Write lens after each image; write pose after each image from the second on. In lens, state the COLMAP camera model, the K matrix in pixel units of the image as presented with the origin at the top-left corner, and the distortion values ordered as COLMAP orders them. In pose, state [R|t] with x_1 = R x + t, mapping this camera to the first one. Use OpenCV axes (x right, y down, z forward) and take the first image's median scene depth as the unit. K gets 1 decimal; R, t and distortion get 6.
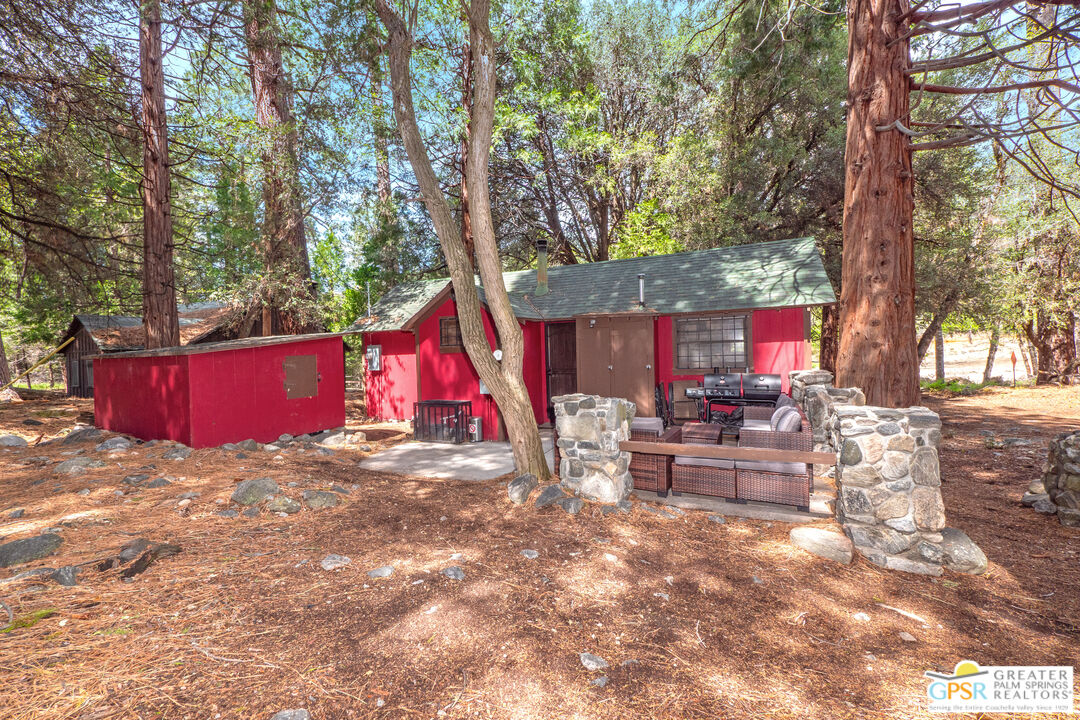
lens RADIAL K [[452.1, 0, 539.3], [0, 452.1, 361.2], [0, 0, 1]] dist [-0.004706, -0.000900]
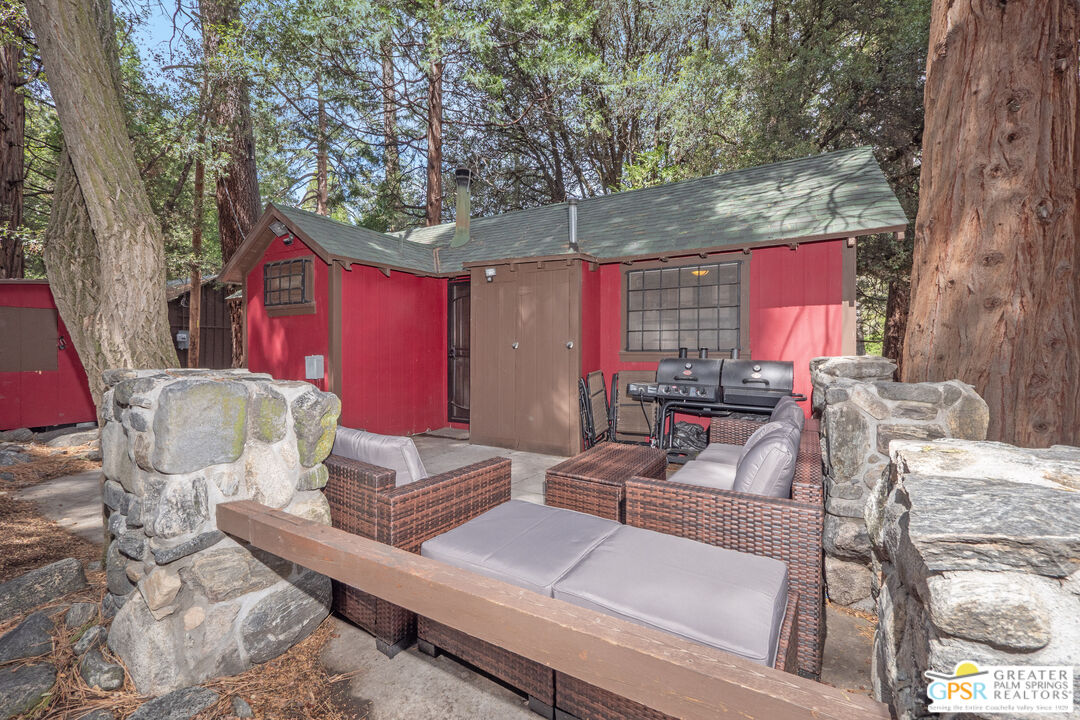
lens RADIAL K [[452.1, 0, 541.5], [0, 452.1, 360.1], [0, 0, 1]] dist [-0.004706, -0.000900]
pose [[0.994849, 0.032727, -0.095943, 0.290472], [-0.033049, 0.999452, -0.001769, 0.039176], [0.095833, 0.004931, 0.995385, 0.440195]]
